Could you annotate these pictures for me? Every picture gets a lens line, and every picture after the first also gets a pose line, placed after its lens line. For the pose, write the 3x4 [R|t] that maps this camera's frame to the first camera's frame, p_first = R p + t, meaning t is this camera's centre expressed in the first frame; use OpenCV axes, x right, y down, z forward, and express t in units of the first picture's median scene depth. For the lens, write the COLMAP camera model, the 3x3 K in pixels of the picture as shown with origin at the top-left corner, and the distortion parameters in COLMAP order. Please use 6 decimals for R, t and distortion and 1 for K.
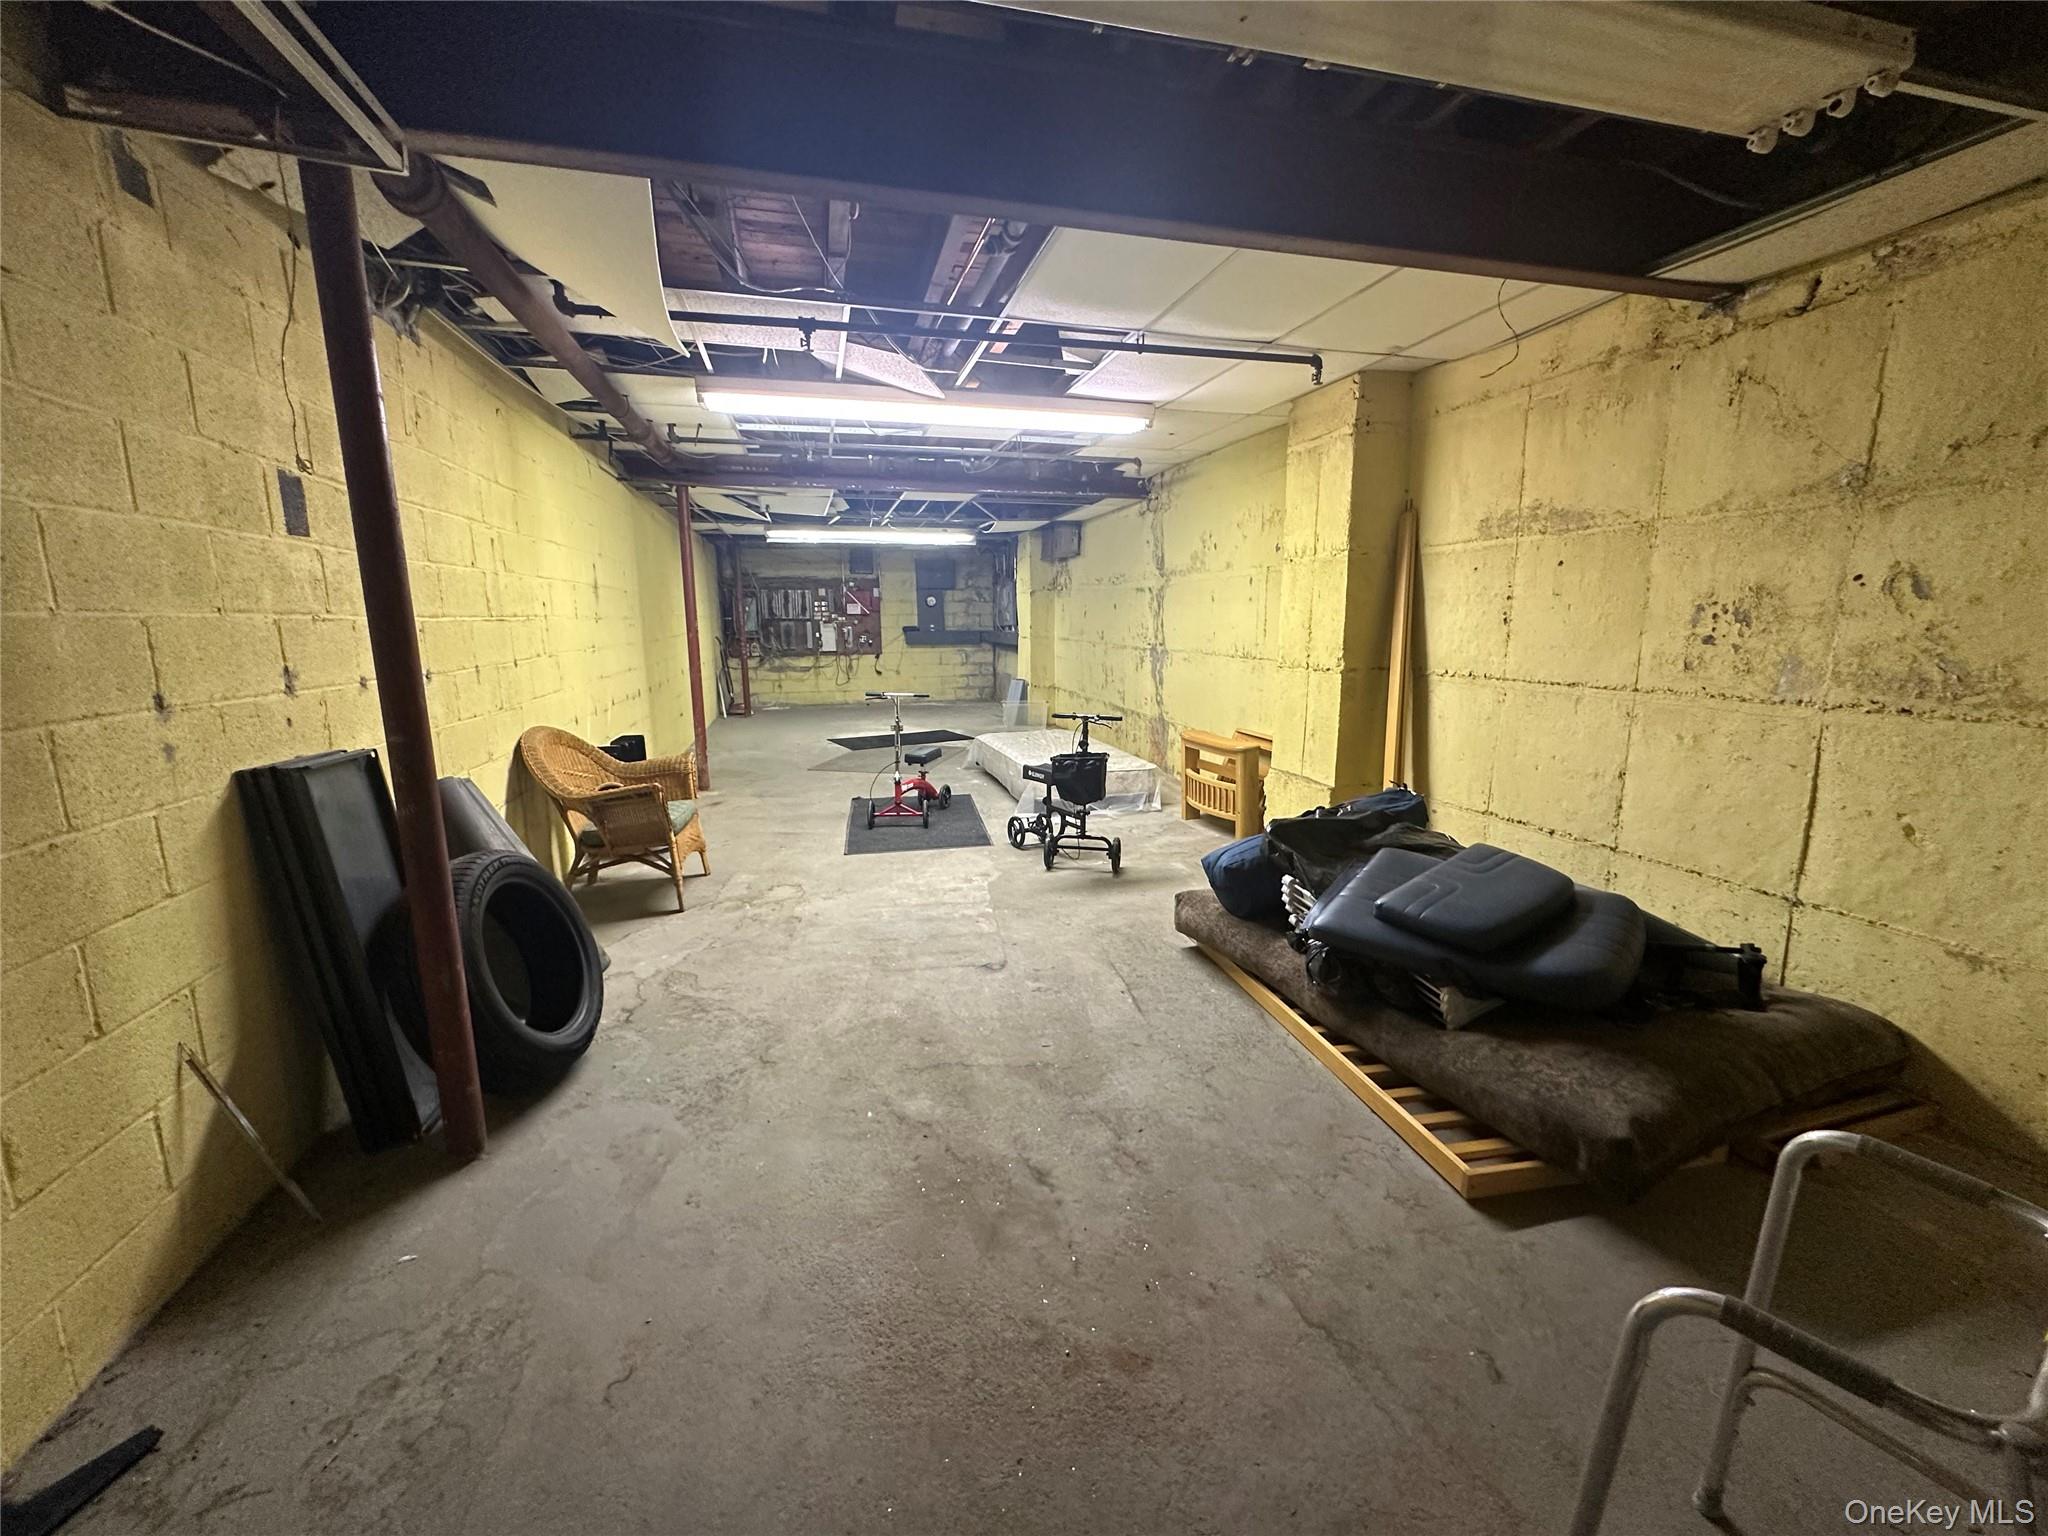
lens RADIAL K [[818.2, 0, 1021.3], [0, 818.2, 762.9], [0, 0, 1]] dist [-0.002244, 0.001344]
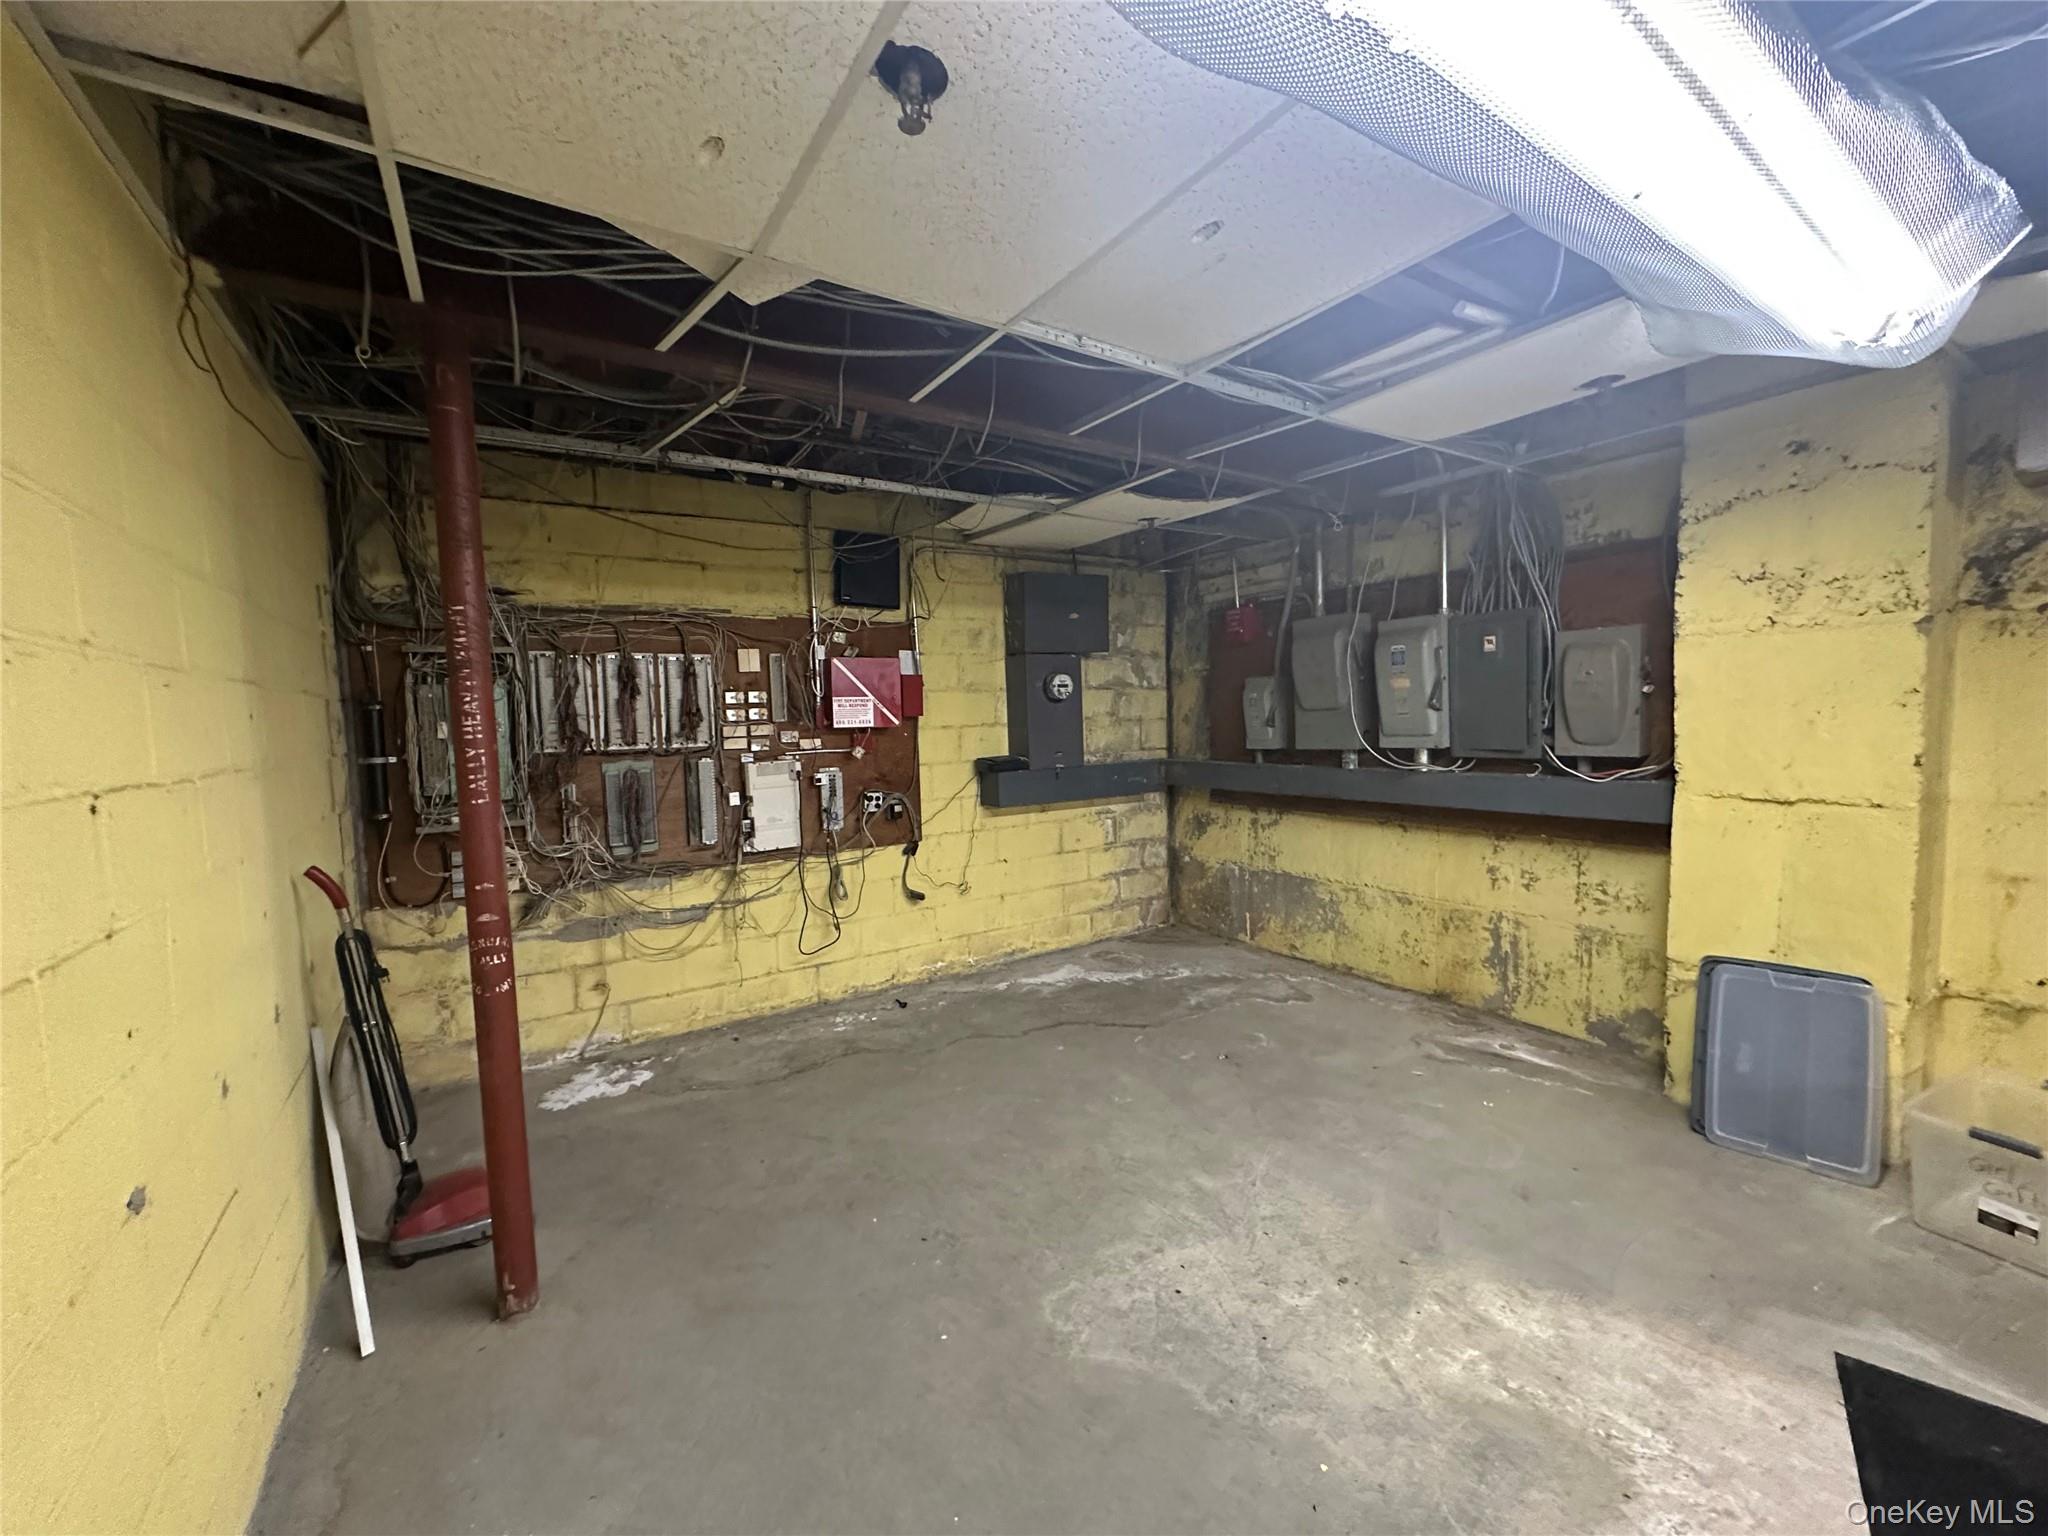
lens RADIAL K [[818.2, 0, 1025.4], [0, 818.2, 768.7], [0, 0, 1]] dist [-0.002244, 0.001344]
pose [[0.943689, -0.044690, 0.327801, -0.246586], [0.082441, 0.991344, -0.102182, -0.127722], [-0.320397, 0.123452, 0.939205, 0.678565]]
